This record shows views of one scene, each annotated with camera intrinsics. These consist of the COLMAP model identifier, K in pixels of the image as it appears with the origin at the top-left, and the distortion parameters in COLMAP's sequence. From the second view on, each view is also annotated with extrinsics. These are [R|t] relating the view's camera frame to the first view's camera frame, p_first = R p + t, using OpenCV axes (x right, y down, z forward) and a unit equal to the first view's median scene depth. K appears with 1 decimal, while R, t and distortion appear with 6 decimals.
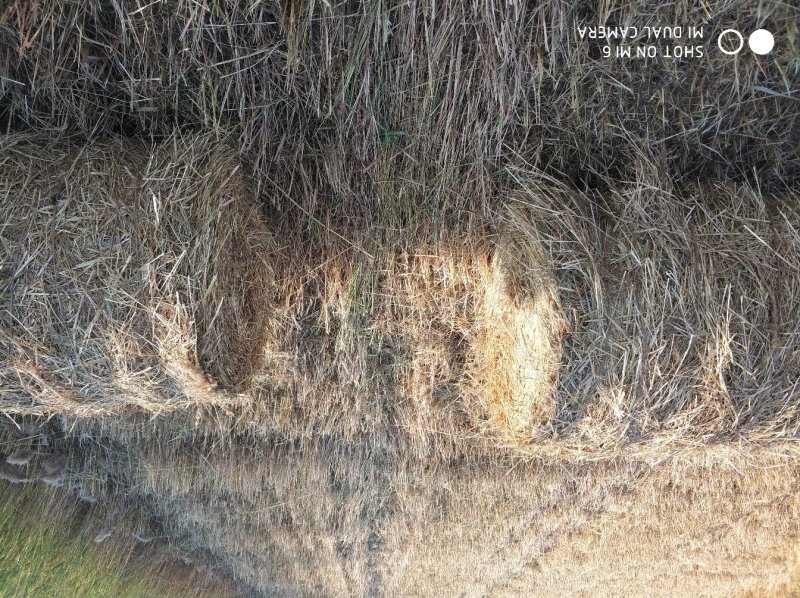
lens RADIAL K [[674.7, 0, 400.0], [0, 674.7, 299.0], [0, 0, 1]] dist [0.085283, -0.190234]
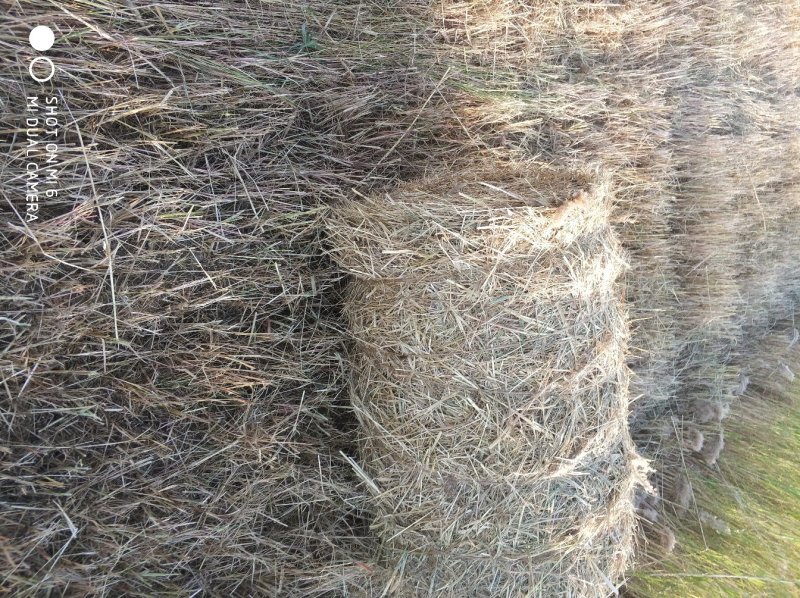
lens RADIAL K [[674.7, 0, 400.0], [0, 674.7, 299.0], [0, 0, 1]] dist [0.085283, -0.190234]
pose [[-0.109323, -0.962695, -0.247521, -0.154943], [0.976817, -0.057939, -0.206088, 0.065441], [0.184059, -0.264313, 0.946711, 0.038416]]
